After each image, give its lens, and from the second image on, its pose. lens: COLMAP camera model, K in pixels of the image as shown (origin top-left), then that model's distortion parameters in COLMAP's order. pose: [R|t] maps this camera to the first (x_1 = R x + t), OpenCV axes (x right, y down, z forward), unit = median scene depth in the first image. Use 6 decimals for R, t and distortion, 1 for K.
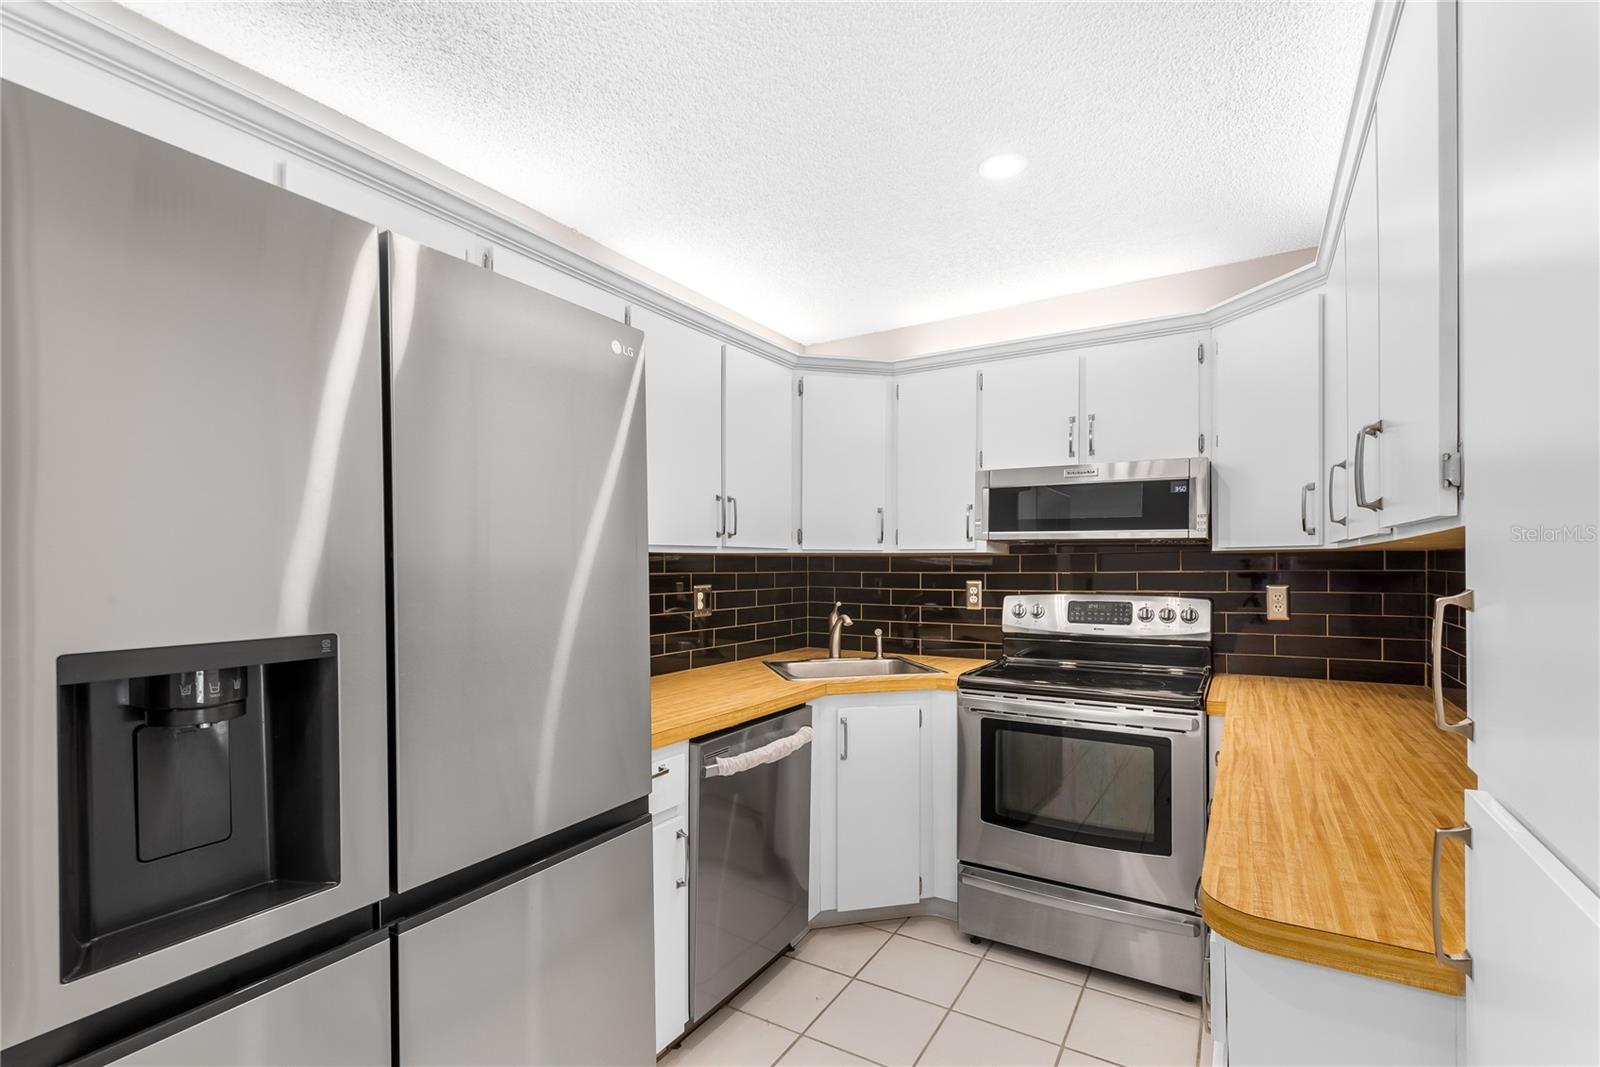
lens RADIAL K [[734.7, 0, 802.7], [0, 734.7, 563.6], [0, 0, 1]] dist [0.026372, 0.000019]
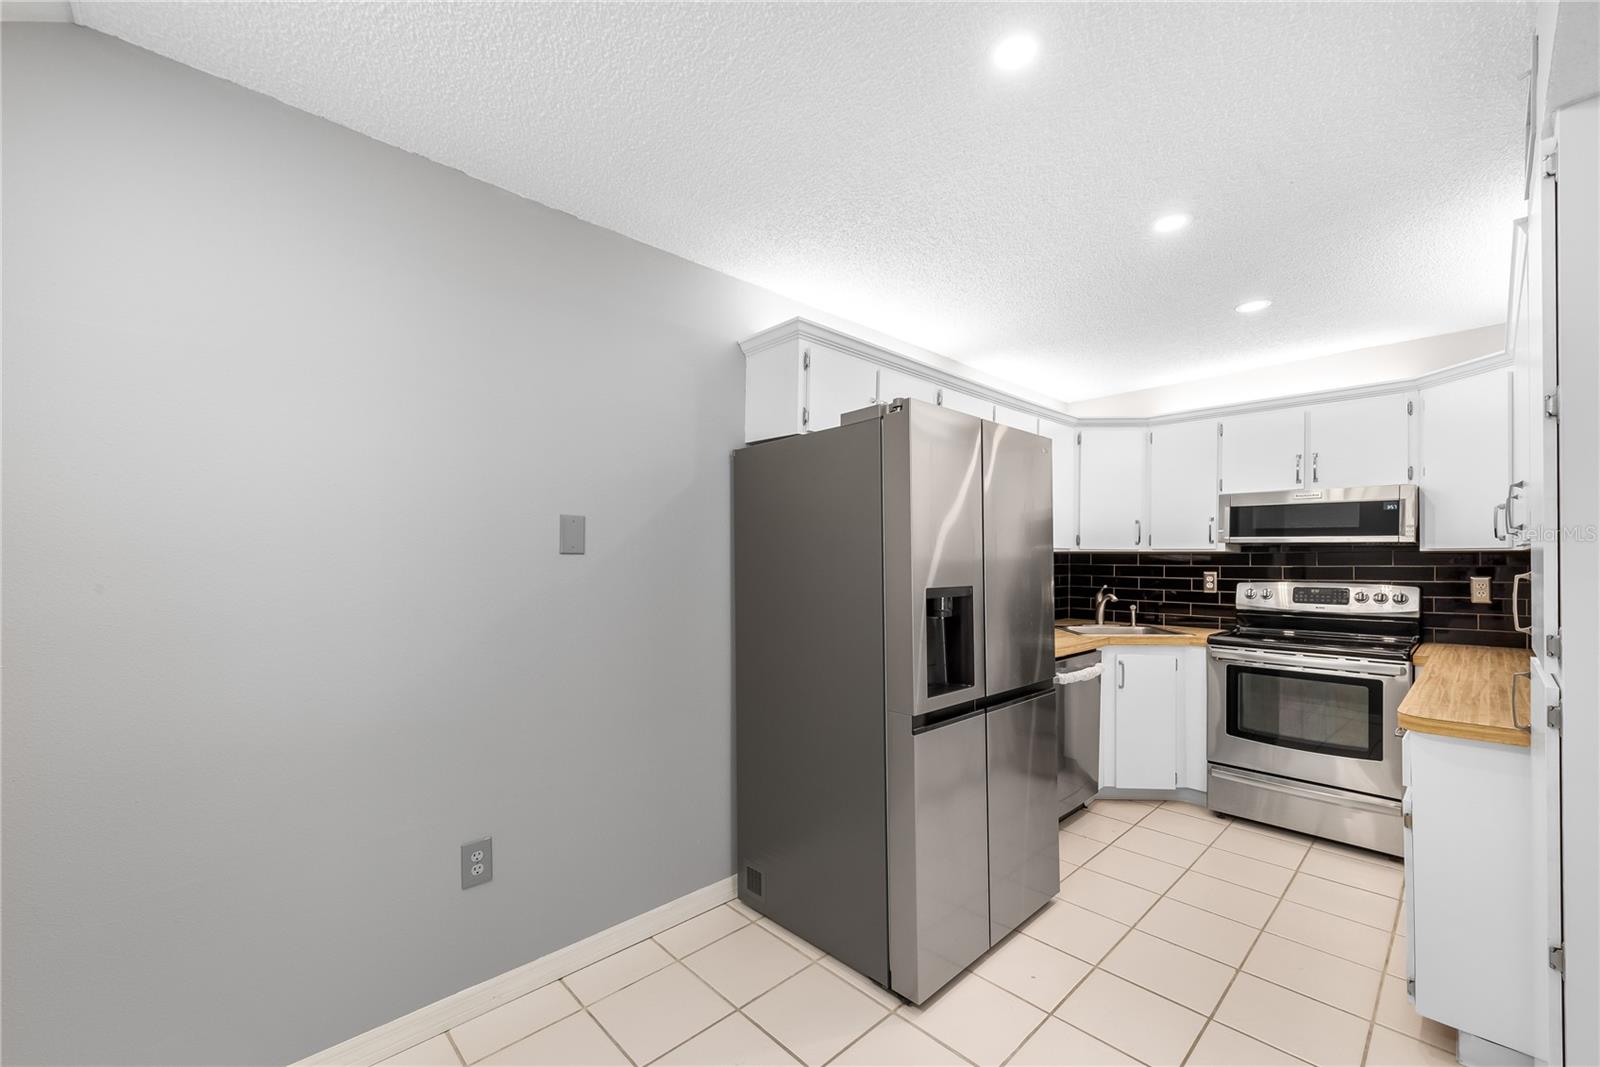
lens RADIAL K [[650.6, 0, 794.0], [0, 650.6, 556.2], [0, 0, 1]] dist [0.009621, -0.000325]
pose [[0.962982, 0.003915, -0.269536, -0.217065], [-0.004535, 0.999988, -0.001679, -0.000128], [0.269526, 0.002839, 0.962989, -0.443896]]
